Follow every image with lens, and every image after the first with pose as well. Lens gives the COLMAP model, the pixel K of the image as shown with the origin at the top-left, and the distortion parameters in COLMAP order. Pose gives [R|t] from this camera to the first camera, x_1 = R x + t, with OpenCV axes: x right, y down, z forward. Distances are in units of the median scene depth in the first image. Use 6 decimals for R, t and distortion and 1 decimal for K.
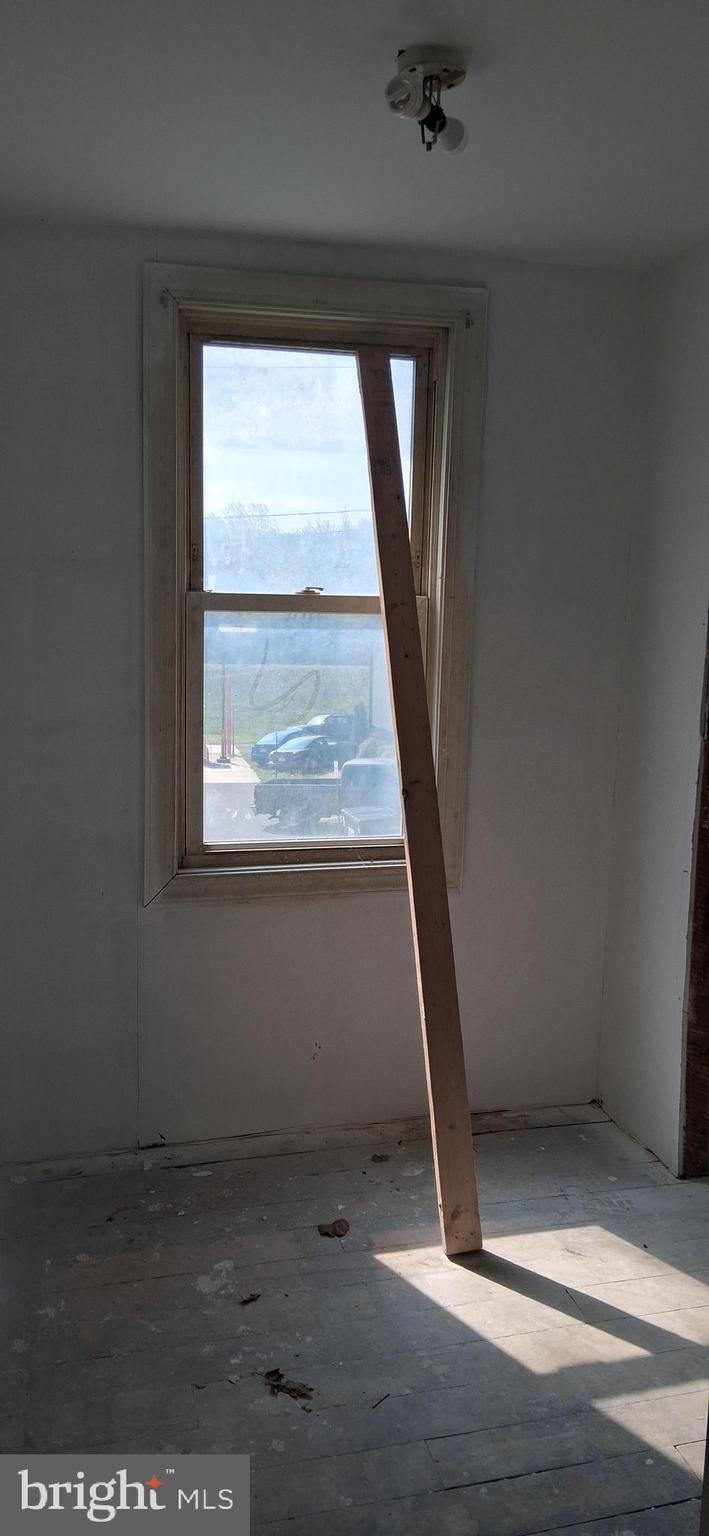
lens RADIAL K [[1175.2, 0, 364.2], [0, 1175.2, 768.4], [0, 0, 1]] dist [0.145057, -0.269361]
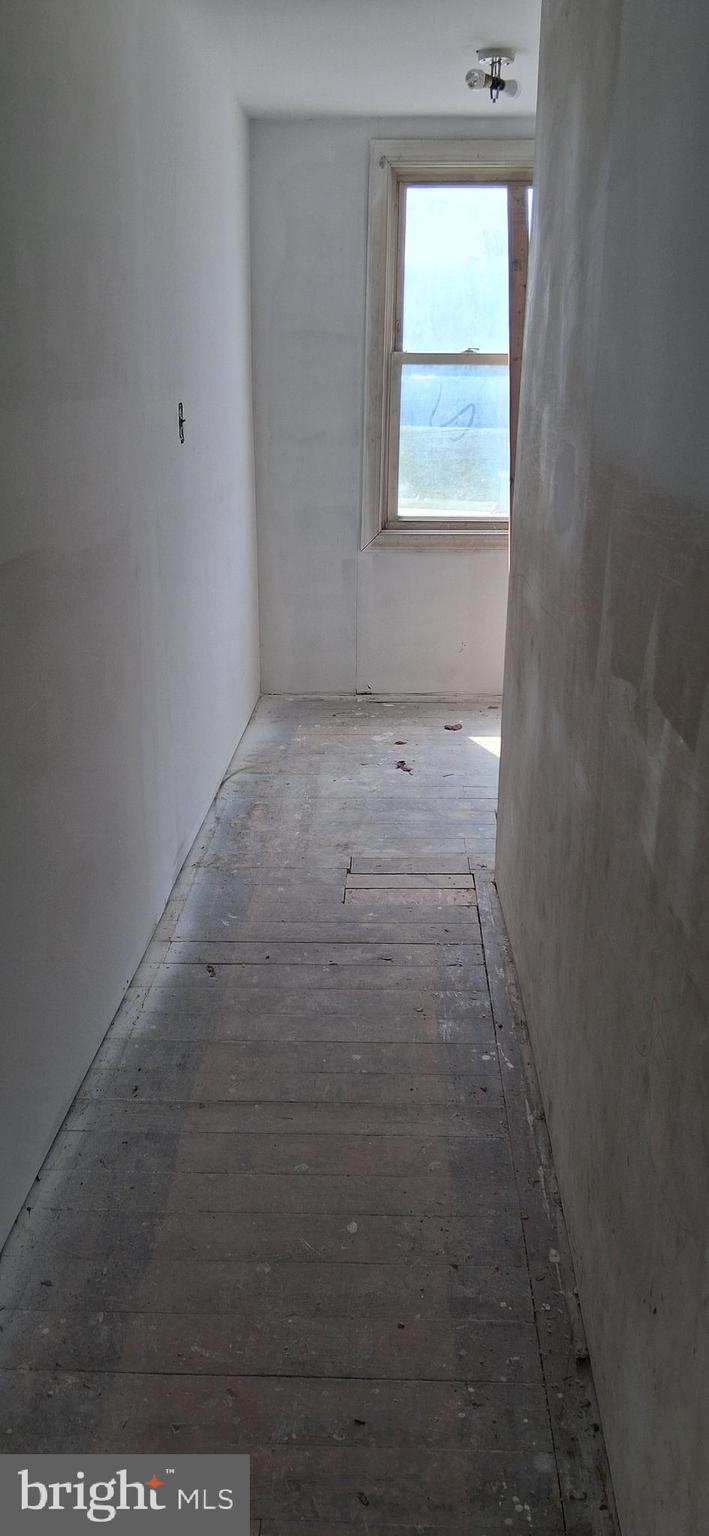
lens RADIAL K [[1175.2, 0, 364.2], [0, 1175.2, 768.4], [0, 0, 1]] dist [0.145057, -0.269361]
pose [[0.964613, 0.078069, -0.251848, 0.269301], [-0.030335, 0.981678, 0.188117, 0.104832], [0.261920, -0.173820, 0.949307, -0.660747]]
